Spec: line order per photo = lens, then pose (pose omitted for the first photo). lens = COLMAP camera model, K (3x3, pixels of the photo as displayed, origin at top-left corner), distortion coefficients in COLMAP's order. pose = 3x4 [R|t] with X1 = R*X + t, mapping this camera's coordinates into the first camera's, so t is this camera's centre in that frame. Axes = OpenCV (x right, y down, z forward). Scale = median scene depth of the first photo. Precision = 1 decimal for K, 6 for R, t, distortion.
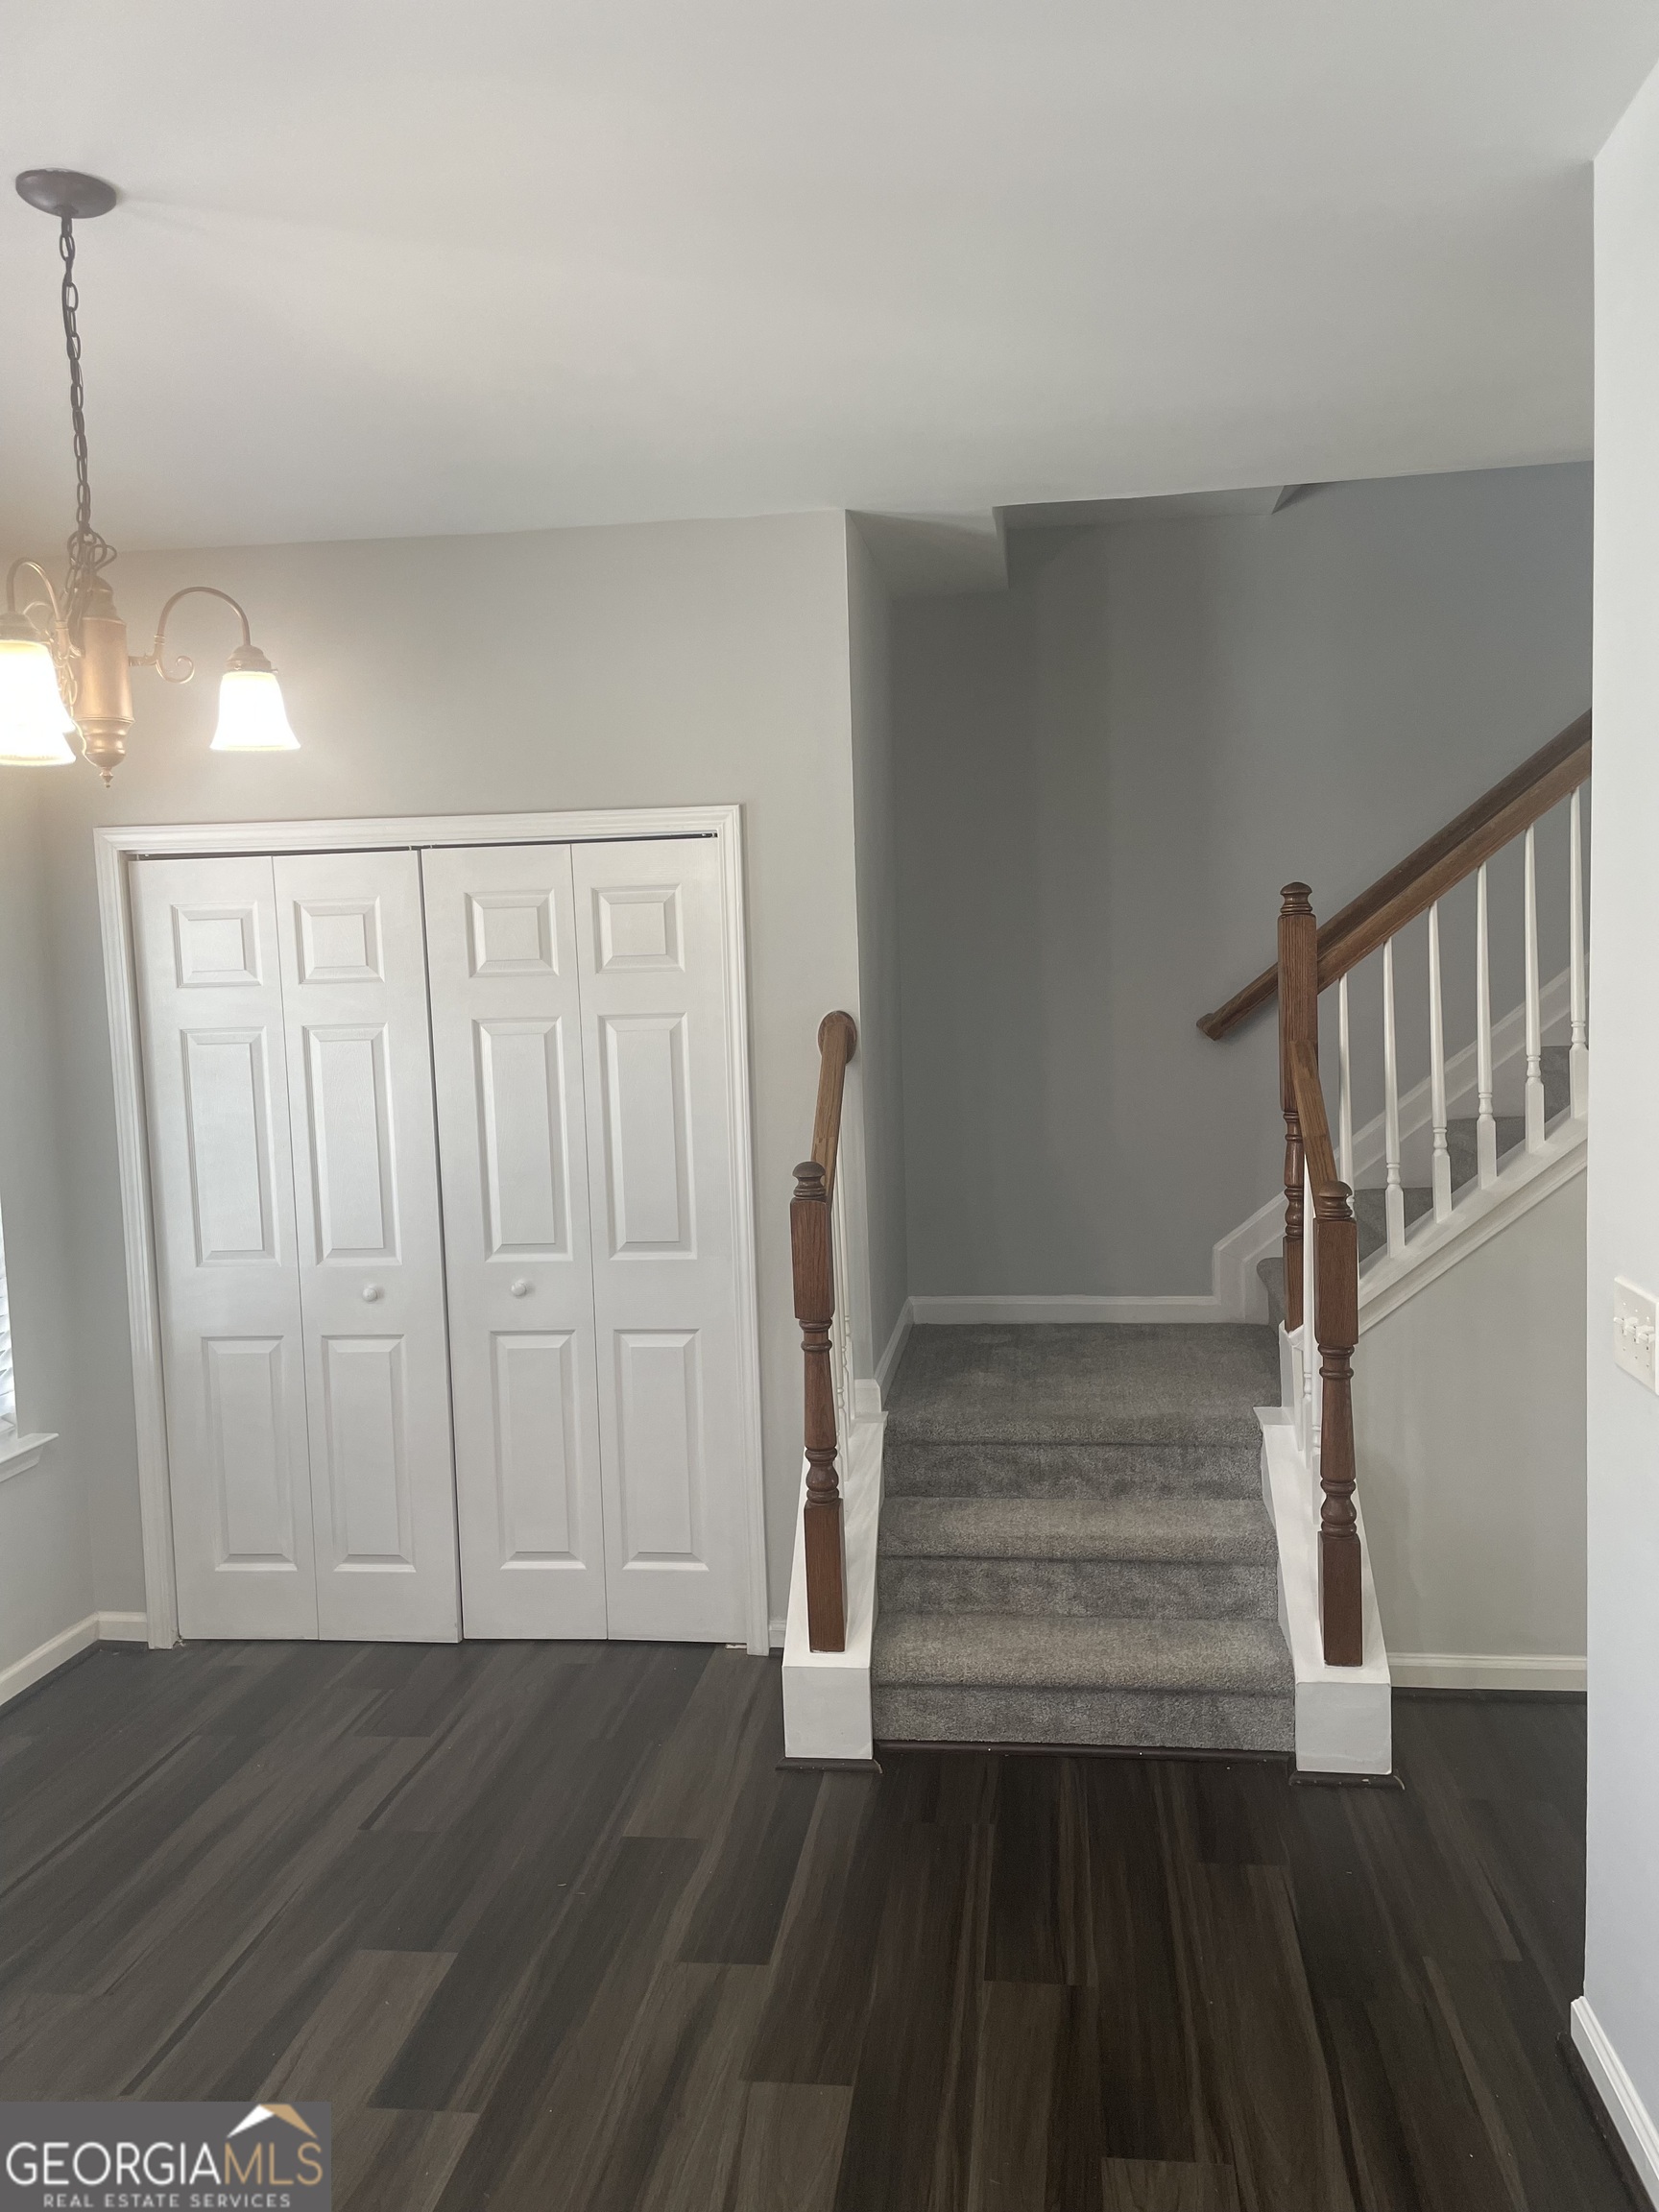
lens RADIAL K [[1679.4, 0, 825.6], [0, 1679.4, 1116.6], [0, 0, 1]] dist [0.087233, -0.127826]
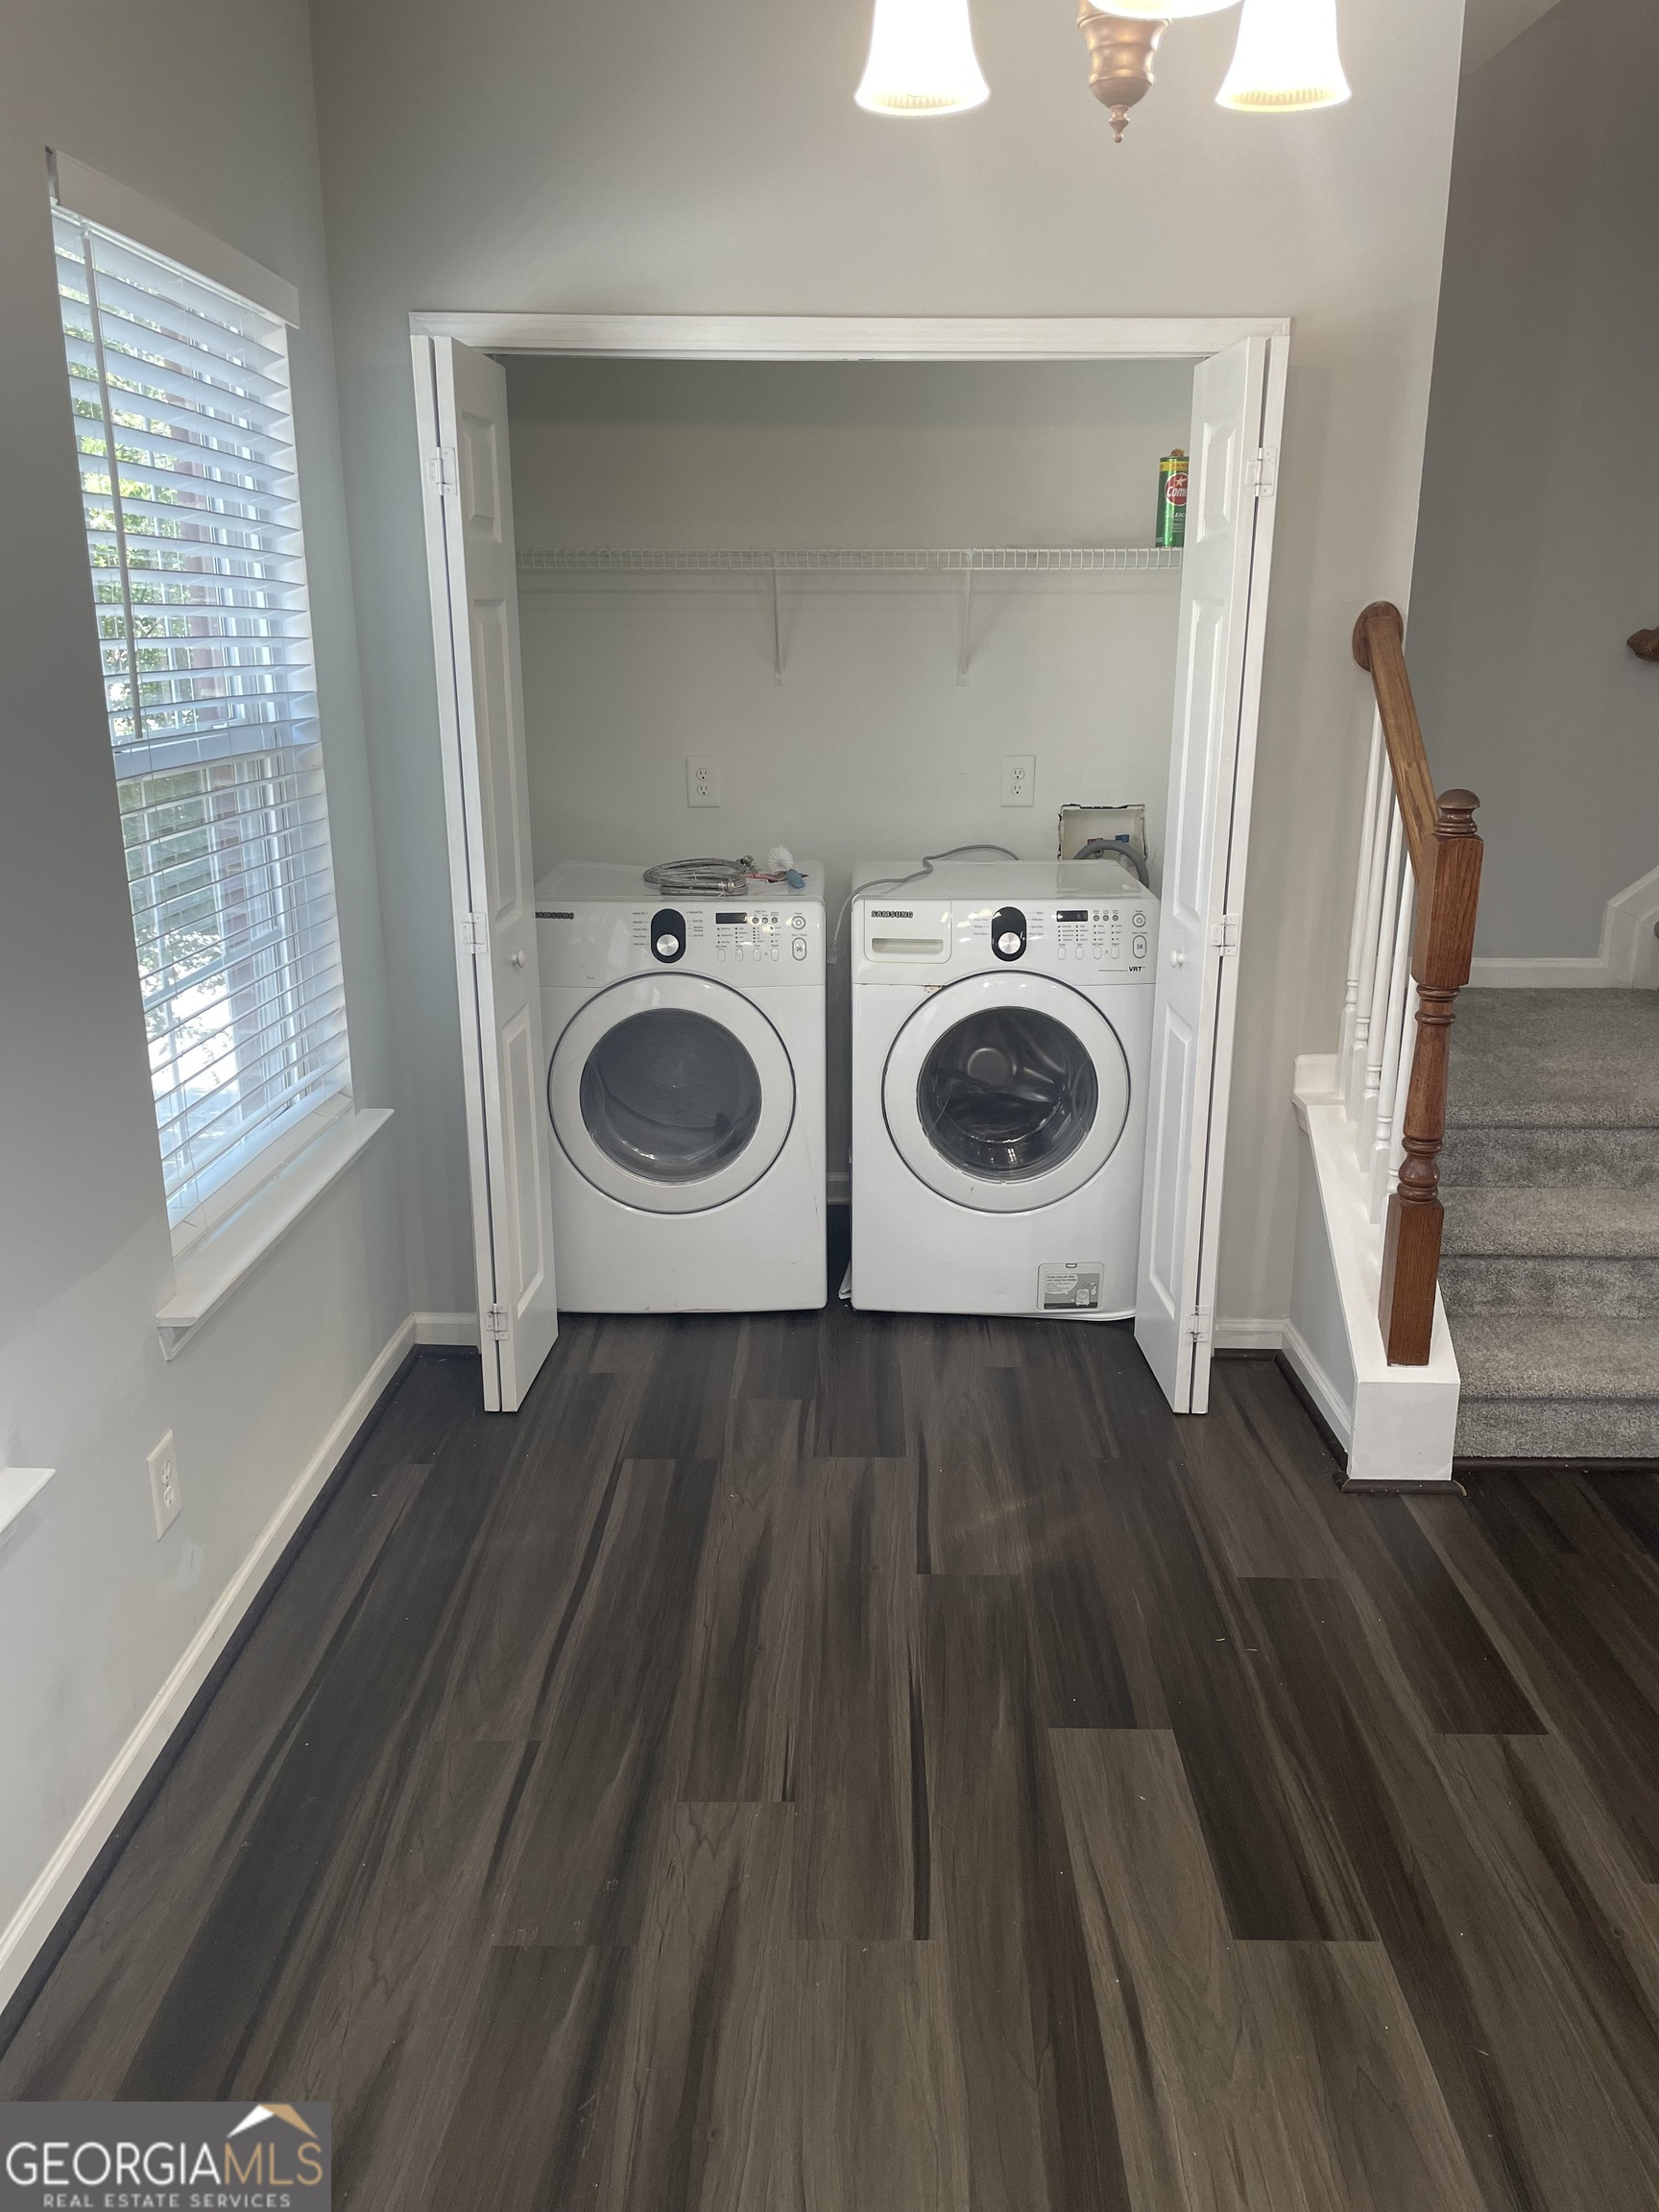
lens RADIAL K [[1679.4, 0, 825.6], [0, 1679.4, 1116.6], [0, 0, 1]] dist [0.087233, -0.127826]
pose [[0.992946, 0.000437, 0.118567, -0.374681], [-0.024619, 0.978960, 0.202563, 0.021291], [-0.115984, -0.204053, 0.972065, 0.203236]]
